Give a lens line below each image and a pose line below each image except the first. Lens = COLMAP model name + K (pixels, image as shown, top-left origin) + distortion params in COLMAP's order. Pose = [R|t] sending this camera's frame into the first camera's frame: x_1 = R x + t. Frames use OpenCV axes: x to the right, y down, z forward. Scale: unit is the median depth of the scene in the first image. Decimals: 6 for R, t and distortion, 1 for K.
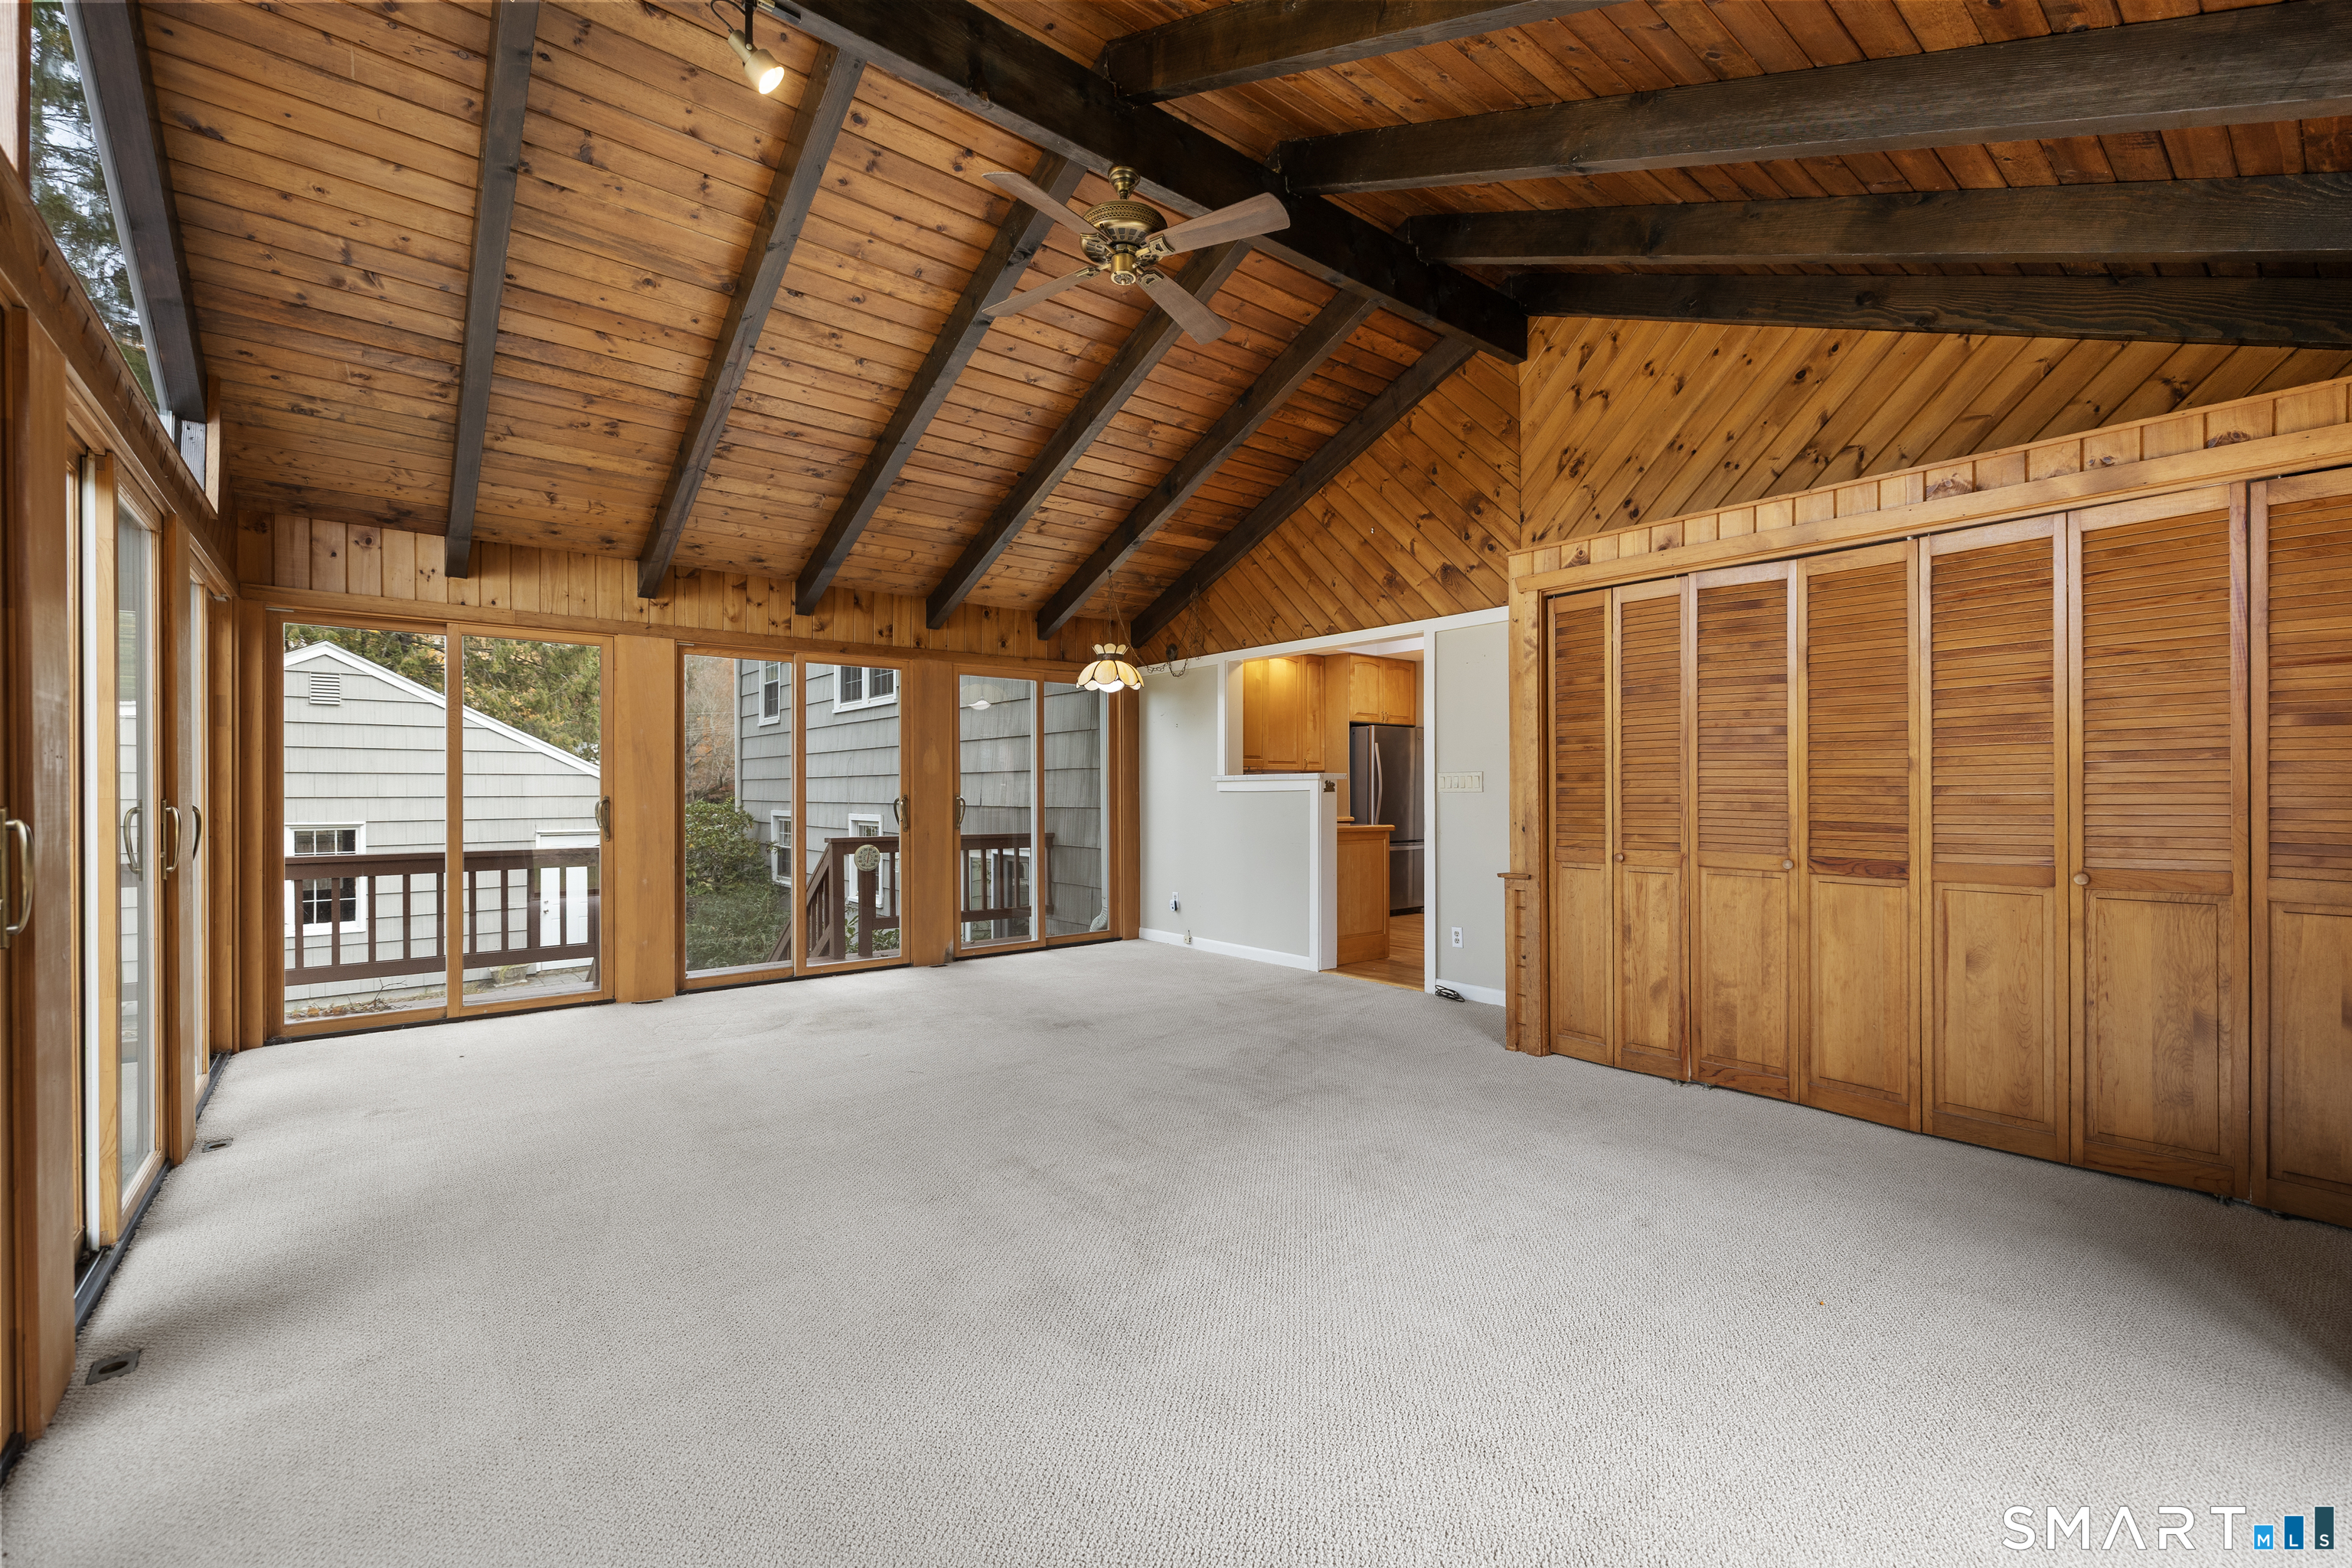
lens RADIAL K [[982.5, 0, 1191.4], [0, 982.5, 784.1], [0, 0, 1]] dist [0.000218, -0.000273]
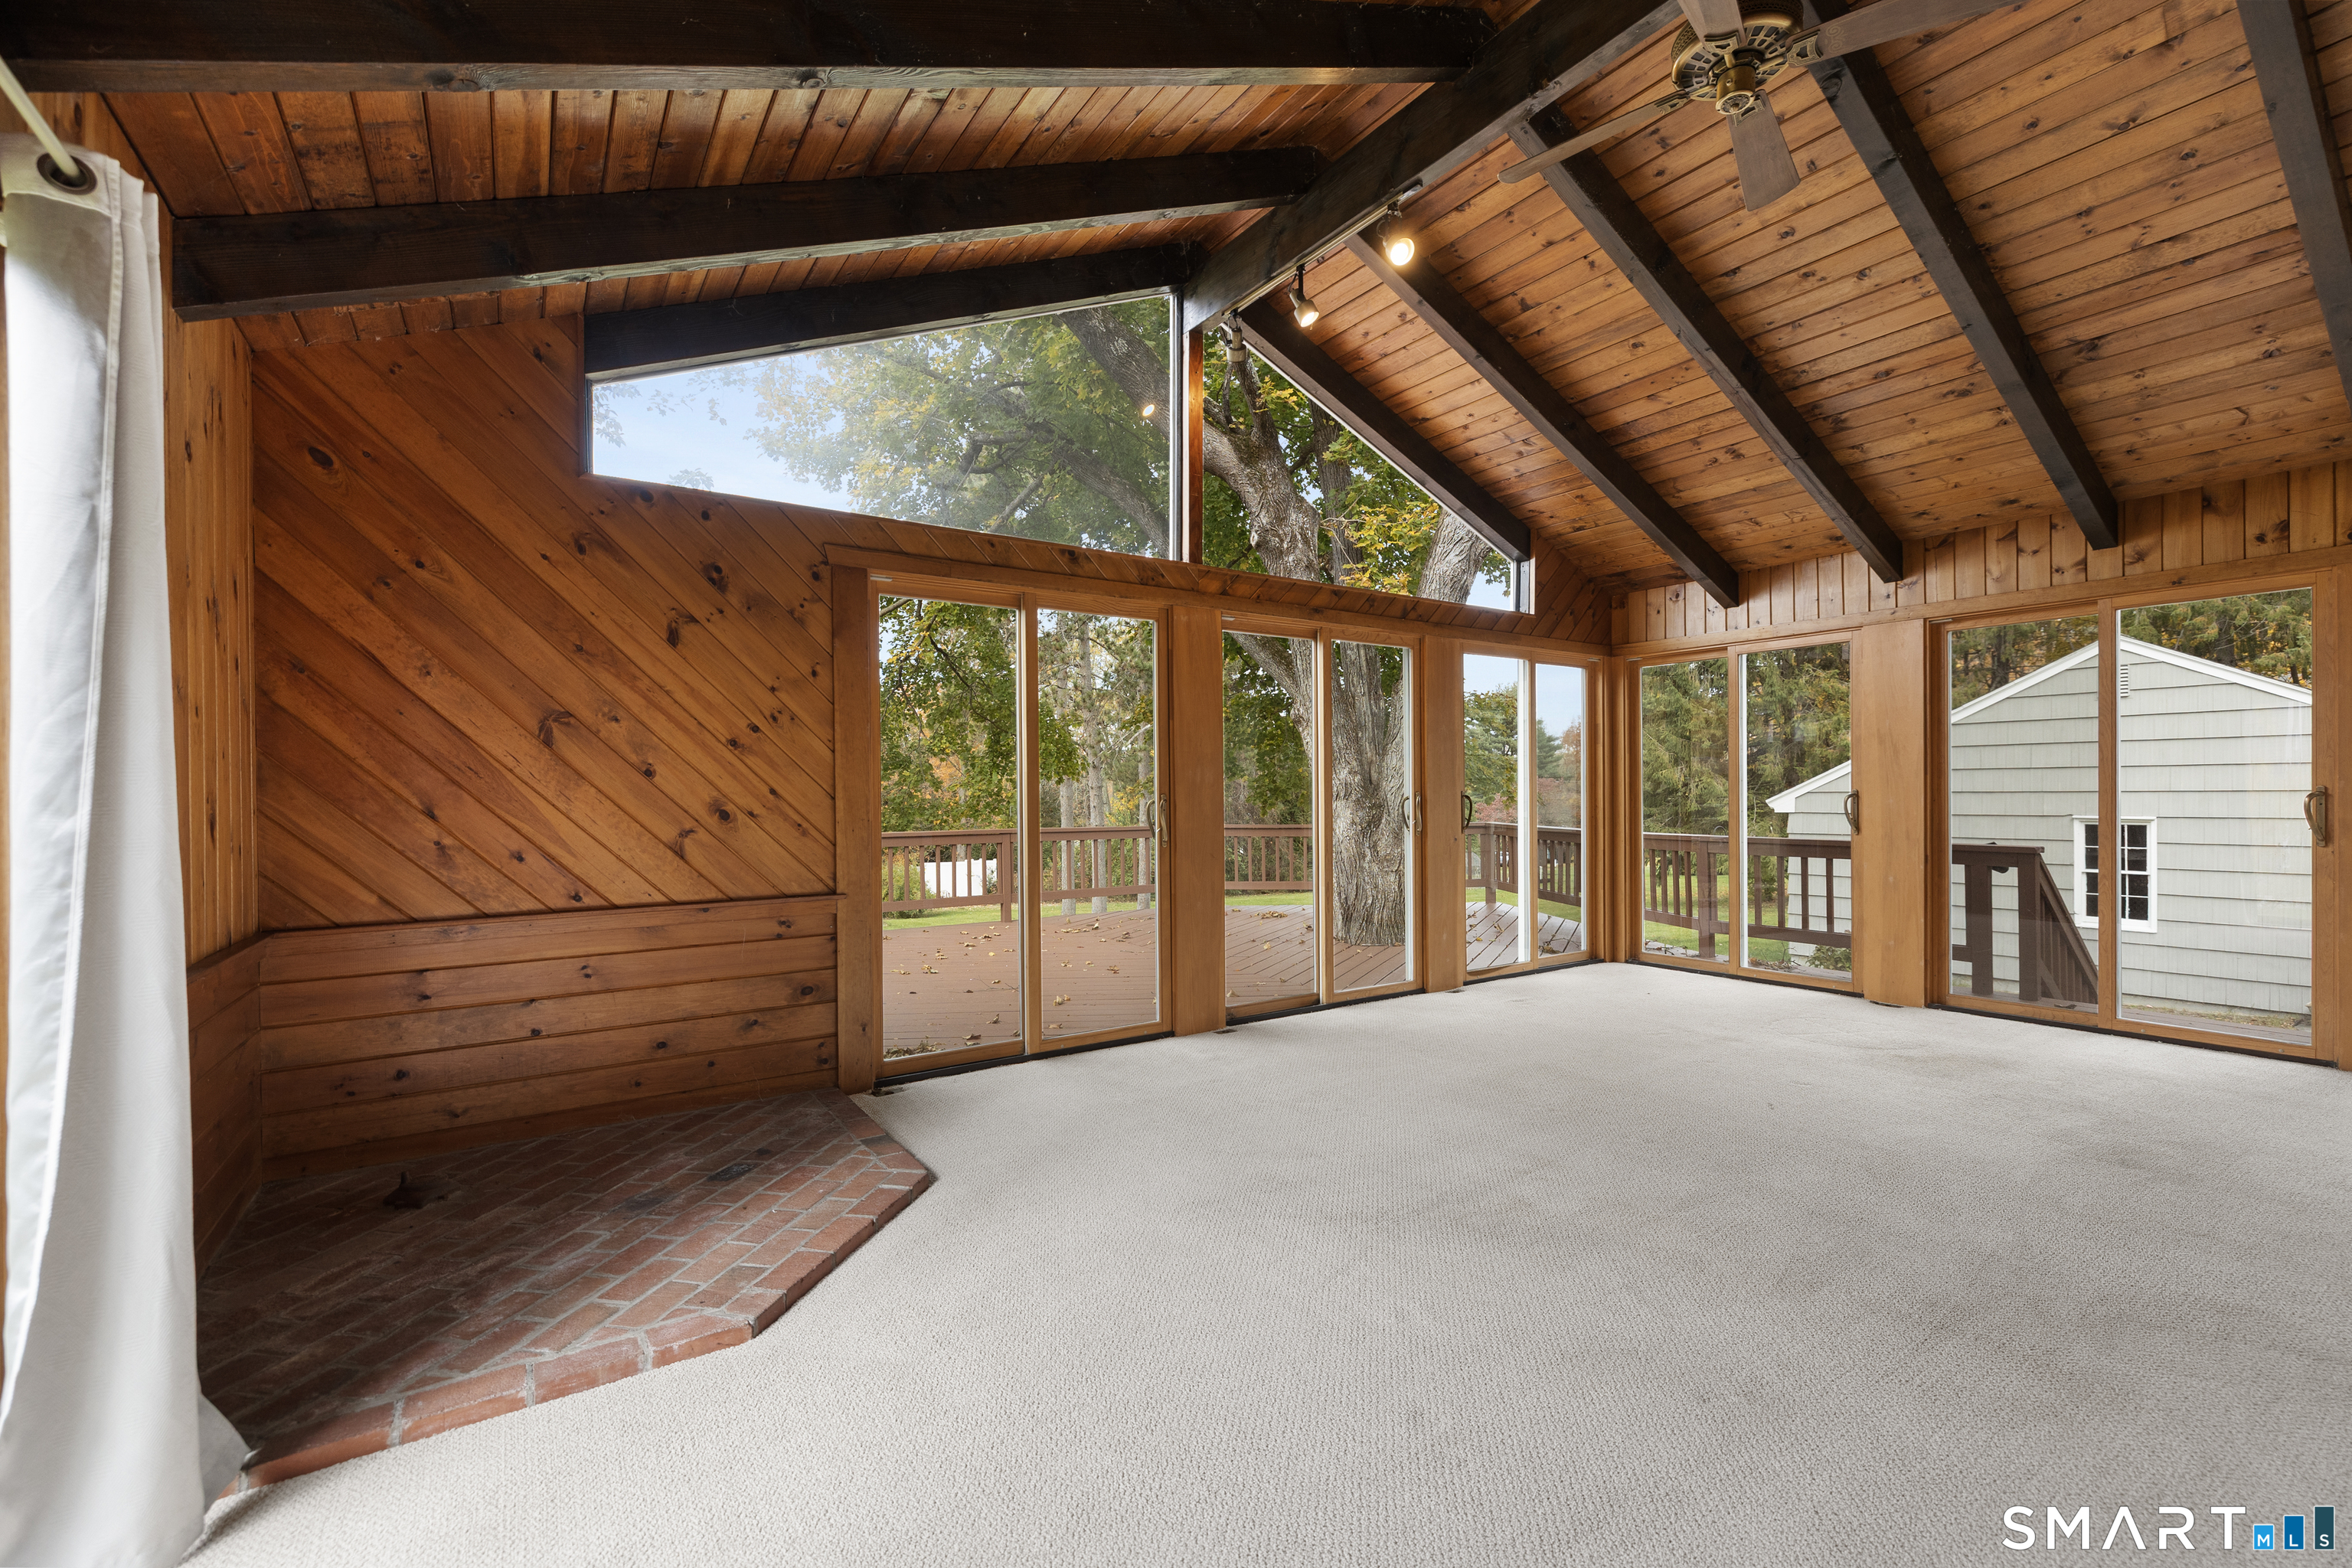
lens RADIAL K [[1011.0, 0, 1219.7], [0, 1011.0, 791.1], [0, 0, 1]] dist [0.000163, -0.000117]
pose [[-0.088875, 0.000215, -0.996043, 0.491948], [0.013414, 0.999910, -0.000981, 0.005483], [0.995952, -0.013448, -0.088870, 0.445852]]
